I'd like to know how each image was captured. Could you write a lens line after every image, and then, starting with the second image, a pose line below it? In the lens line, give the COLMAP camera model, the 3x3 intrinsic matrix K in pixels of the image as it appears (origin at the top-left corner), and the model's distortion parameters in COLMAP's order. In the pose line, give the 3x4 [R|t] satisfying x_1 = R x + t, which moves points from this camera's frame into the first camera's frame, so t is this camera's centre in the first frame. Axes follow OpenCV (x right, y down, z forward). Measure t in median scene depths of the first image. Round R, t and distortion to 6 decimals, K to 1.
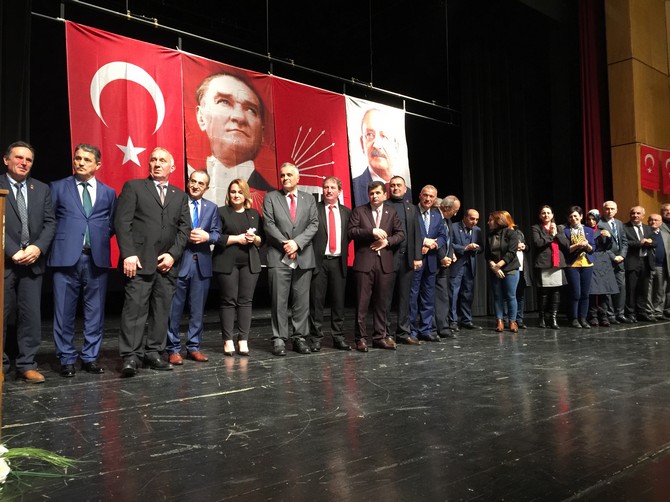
lens RADIAL K [[572.2, 0, 326.5], [0, 572.2, 238.8], [0, 0, 1]] dist [0.076003, -0.108120]
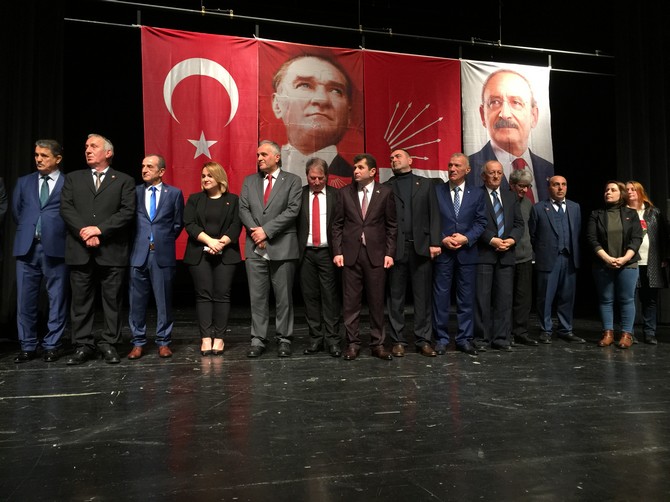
lens RADIAL K [[565.7, 0, 329.6], [0, 565.7, 247.8], [0, 0, 1]] dist [0.082149, -0.118813]
pose [[0.900898, -0.008155, -0.433955, 0.275080], [0.018936, 0.999610, 0.020529, 0.011812], [0.433618, -0.026712, 0.900701, 0.172518]]
